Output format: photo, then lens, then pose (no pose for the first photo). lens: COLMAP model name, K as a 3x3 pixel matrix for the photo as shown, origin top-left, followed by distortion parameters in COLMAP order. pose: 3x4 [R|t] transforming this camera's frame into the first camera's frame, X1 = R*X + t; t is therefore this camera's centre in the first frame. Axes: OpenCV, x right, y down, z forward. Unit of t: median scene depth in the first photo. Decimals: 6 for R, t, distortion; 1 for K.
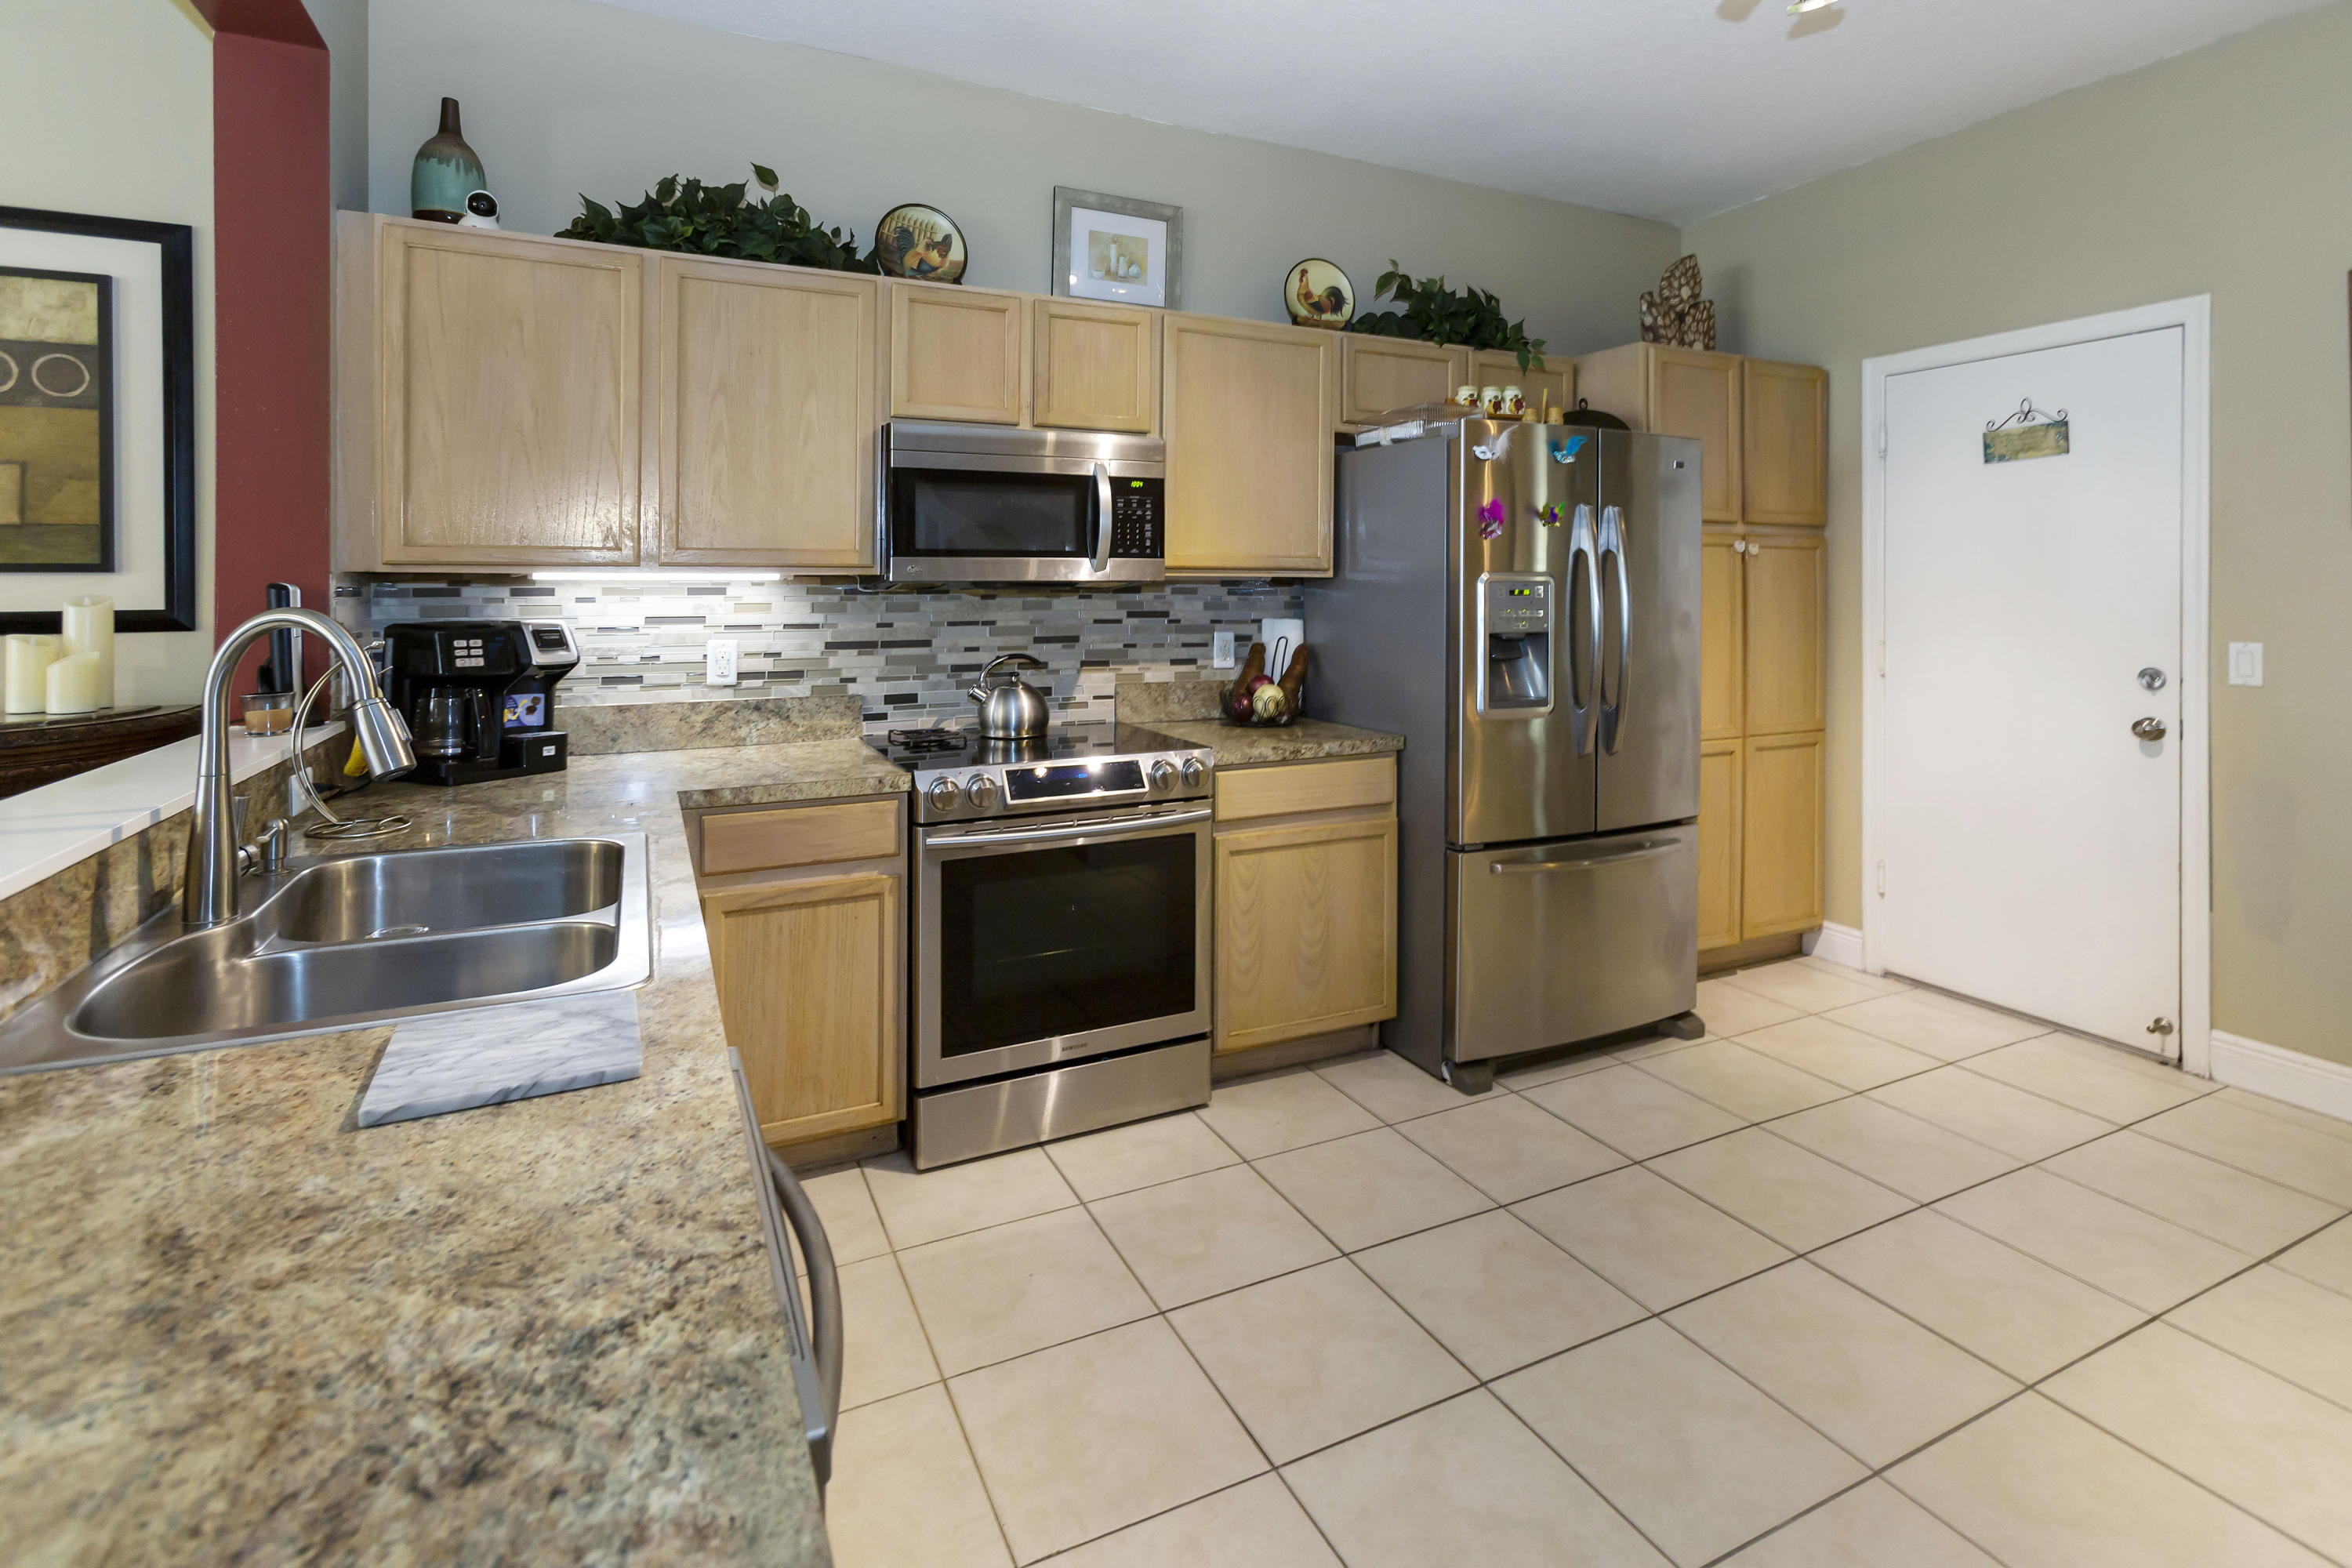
lens RADIAL K [[1114.5, 0, 1195.8], [0, 1114.5, 586.5], [0, 0, 1]] dist [-0.004441, 0.003631]
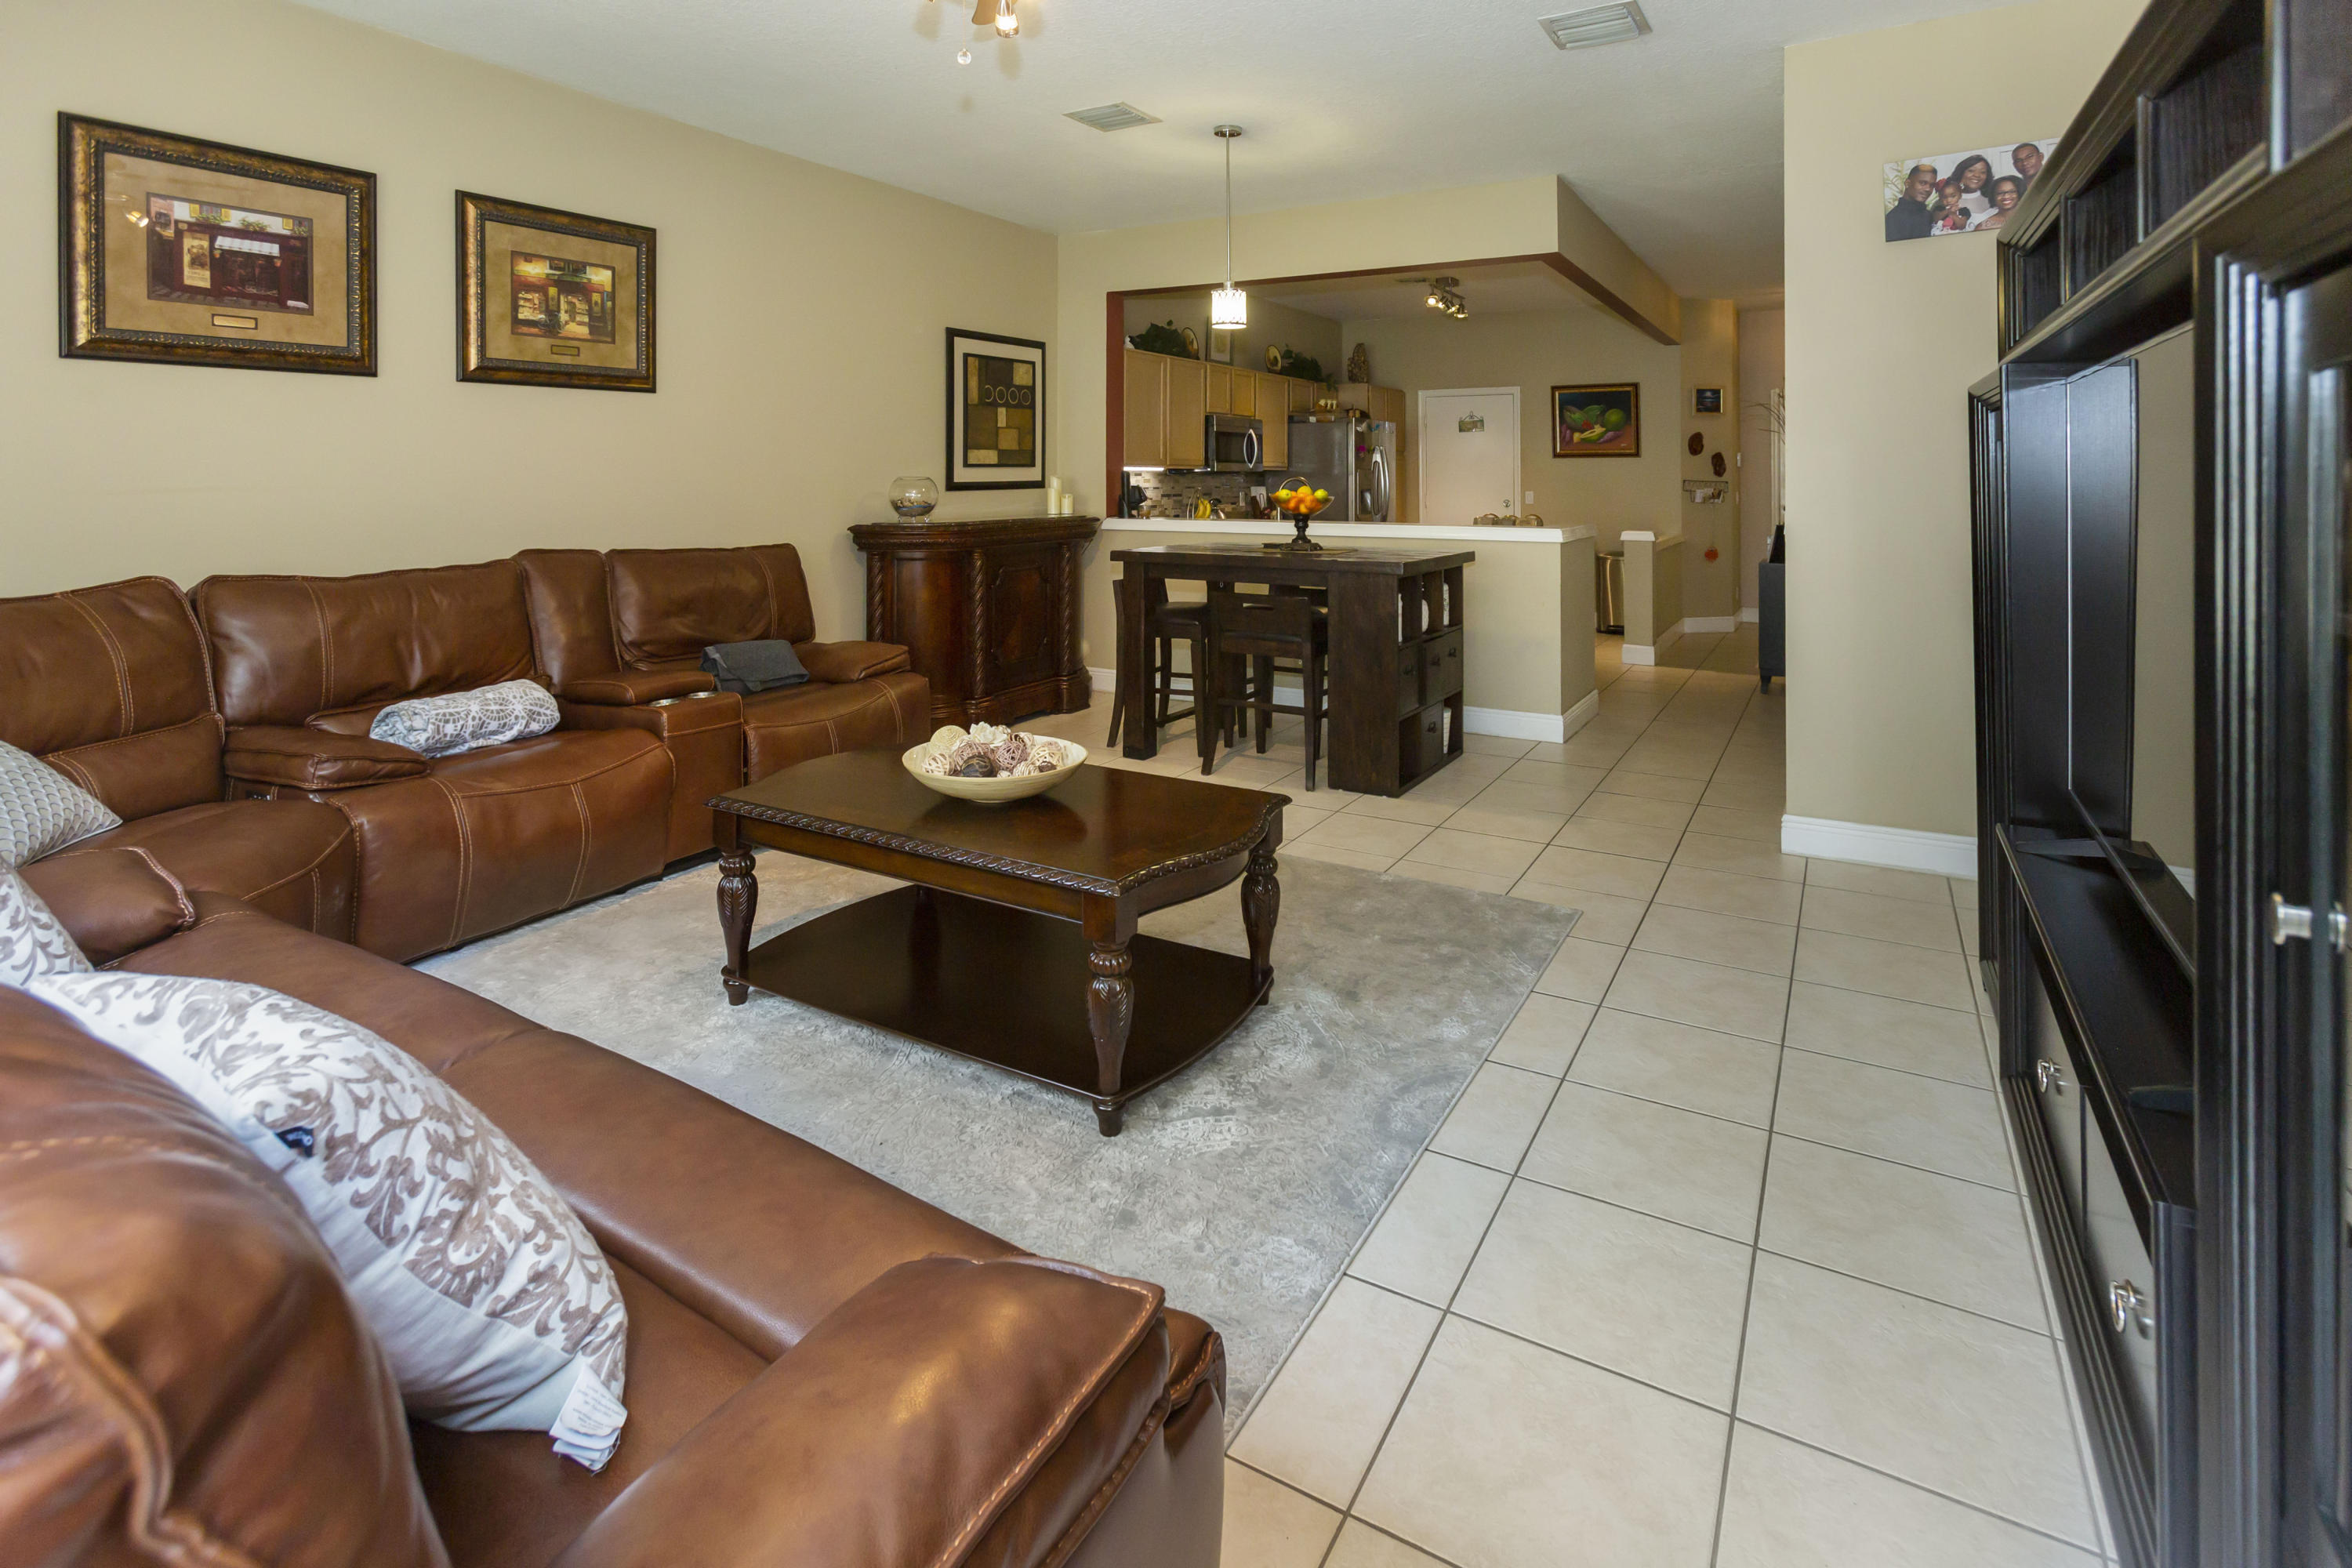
lens RADIAL K [[1133.1, 0, 1223.7], [0, 1133.1, 468.1], [0, 0, 1]] dist [0.003354, 0.004476]
pose [[0.823395, 0.006273, 0.567434, -1.697506], [-0.003460, 0.999976, -0.006033, 0.003926], [-0.567458, 0.003004, 0.823397, -1.250573]]
